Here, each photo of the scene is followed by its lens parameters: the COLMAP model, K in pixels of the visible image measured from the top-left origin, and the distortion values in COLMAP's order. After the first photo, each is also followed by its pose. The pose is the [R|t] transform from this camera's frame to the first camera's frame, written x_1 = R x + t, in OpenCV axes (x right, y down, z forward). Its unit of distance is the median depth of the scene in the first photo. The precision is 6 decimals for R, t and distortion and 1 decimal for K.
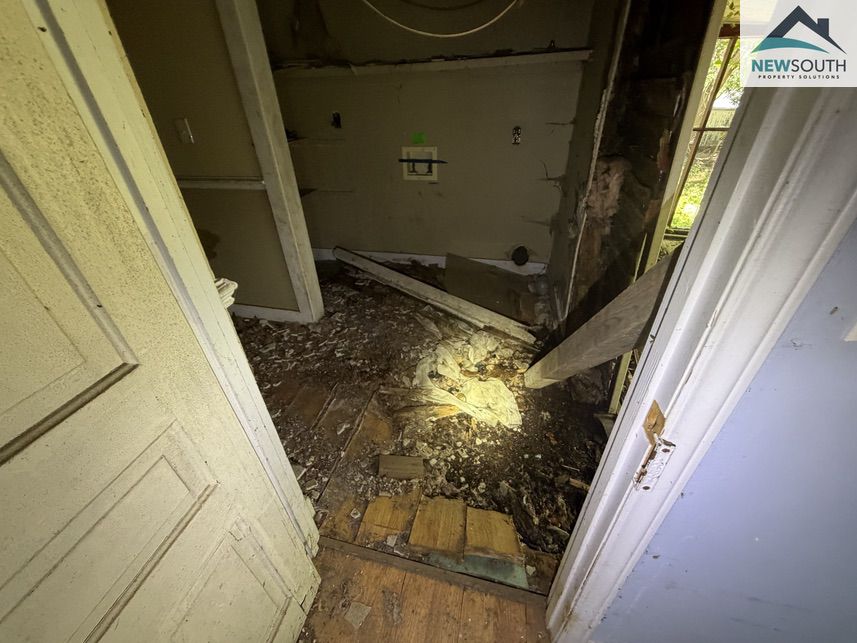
lens RADIAL K [[340.9, 0, 430.0], [0, 340.9, 325.2], [0, 0, 1]] dist [0.000811, -0.000286]
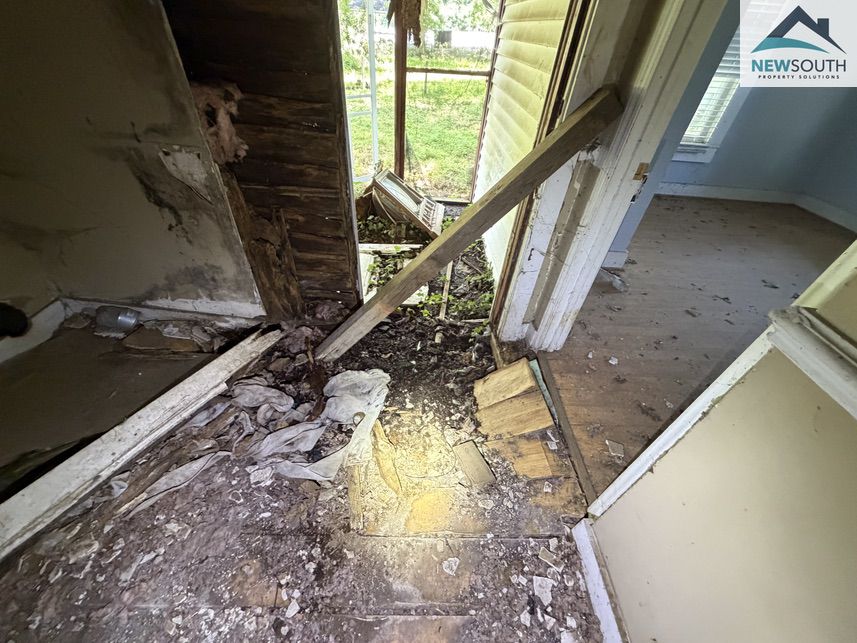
lens RADIAL K [[340.9, 0, 422.0], [0, 340.9, 320.9], [0, 0, 1]] dist [0.000811, -0.000286]
pose [[-0.214584, -0.628752, 0.747412, -0.296784], [0.484582, 0.595876, 0.640400, -0.273147], [-0.848018, 0.499602, 0.176816, 0.466196]]
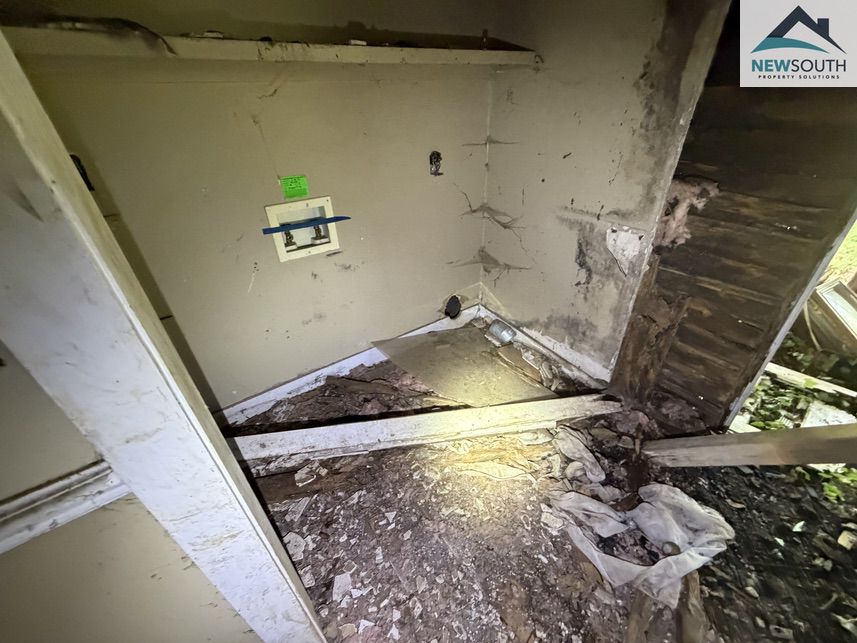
lens RADIAL K [[340.9, 0, 426.4], [0, 340.9, 321.7], [0, 0, 1]] dist [0.000811, -0.000286]
pose [[0.660493, -0.398512, 0.636347, -0.353820], [0.428371, 0.896057, 0.116530, -0.351000], [-0.616642, 0.195626, 0.762551, 0.528244]]
